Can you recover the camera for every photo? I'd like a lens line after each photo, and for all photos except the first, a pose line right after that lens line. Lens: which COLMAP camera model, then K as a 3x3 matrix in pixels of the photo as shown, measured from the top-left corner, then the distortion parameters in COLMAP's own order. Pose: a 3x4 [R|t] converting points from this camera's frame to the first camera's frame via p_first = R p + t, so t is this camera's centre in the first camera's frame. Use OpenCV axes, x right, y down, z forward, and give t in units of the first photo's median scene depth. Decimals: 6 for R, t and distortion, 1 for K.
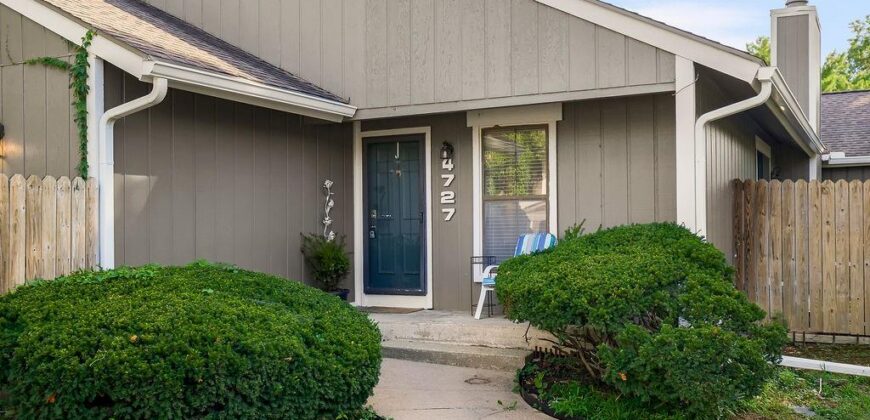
lens RADIAL K [[851.9, 0, 434.1], [0, 851.9, 216.5], [0, 0, 1]] dist [0.021767, 0.000000]
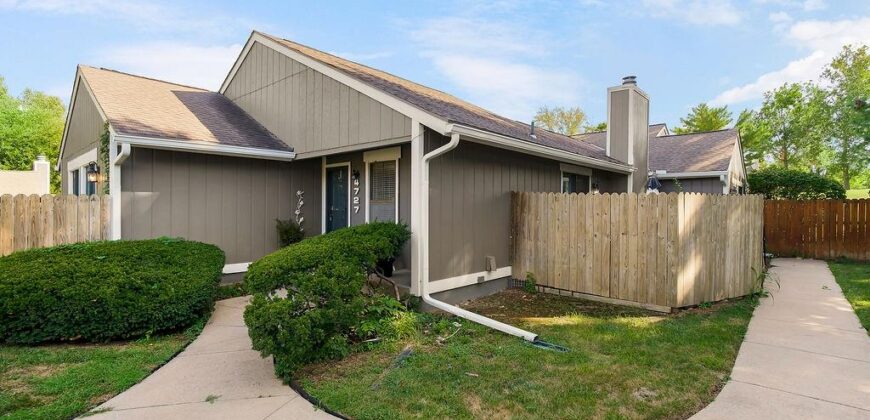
lens RADIAL K [[403.5, 0, 437.2], [0, 403.5, 203.7], [0, 0, 1]] dist [-0.014862, 0.003799]
pose [[0.968081, 0.010649, -0.250411, 0.436359], [-0.007334, 0.999873, 0.014165, -0.031820], [0.250530, -0.011876, 0.968036, 0.218910]]
